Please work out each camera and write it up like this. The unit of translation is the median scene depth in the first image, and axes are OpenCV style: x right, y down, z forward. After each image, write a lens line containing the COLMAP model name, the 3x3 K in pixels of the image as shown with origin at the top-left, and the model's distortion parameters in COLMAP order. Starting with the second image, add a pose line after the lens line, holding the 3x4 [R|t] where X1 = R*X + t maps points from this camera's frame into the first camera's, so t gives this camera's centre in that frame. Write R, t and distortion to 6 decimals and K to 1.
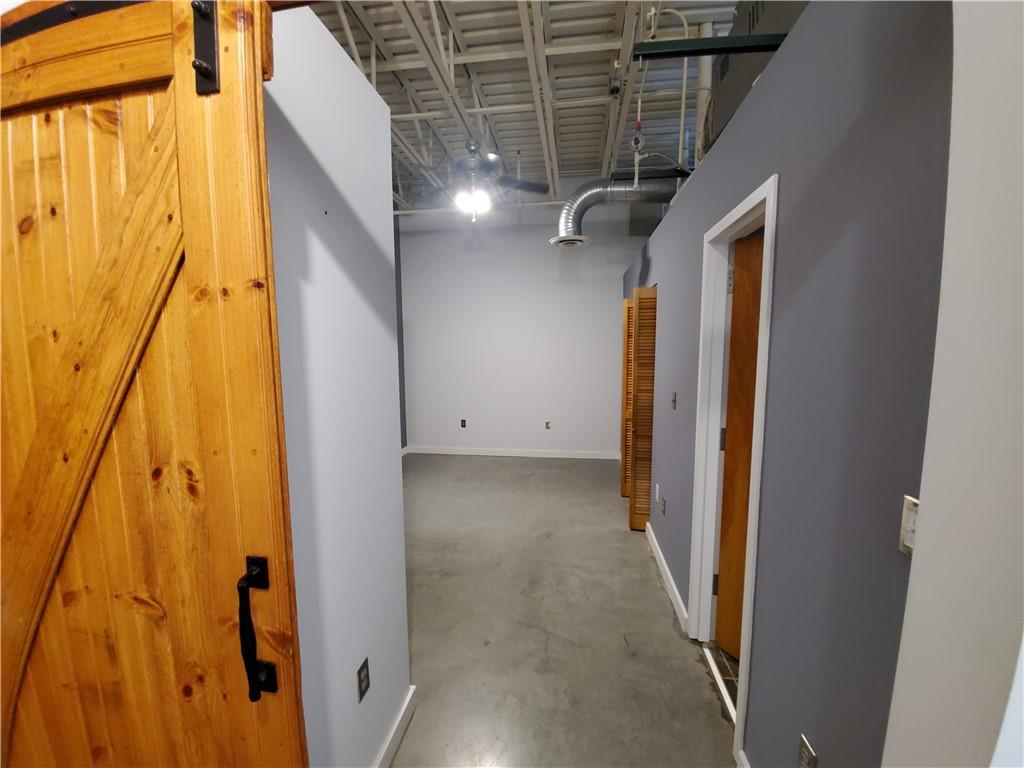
lens RADIAL K [[410.2, 0, 515.1], [0, 410.2, 384.1], [0, 0, 1]] dist [-0.001202, -0.002528]
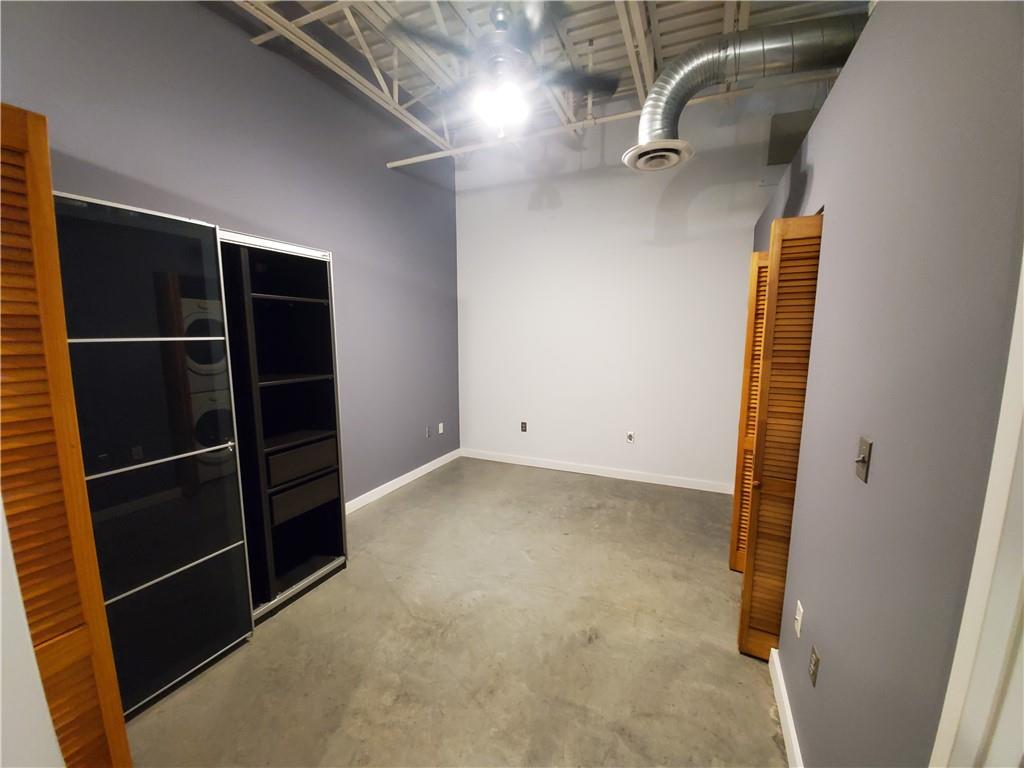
lens RADIAL K [[410.2, 0, 514.8], [0, 410.2, 387.1], [0, 0, 1]] dist [-0.001202, -0.002528]
pose [[0.965229, 0.044481, -0.257592, 0.104100], [-0.034319, 0.998450, 0.043814, -0.028873], [0.259141, -0.033450, 0.965260, 0.361615]]
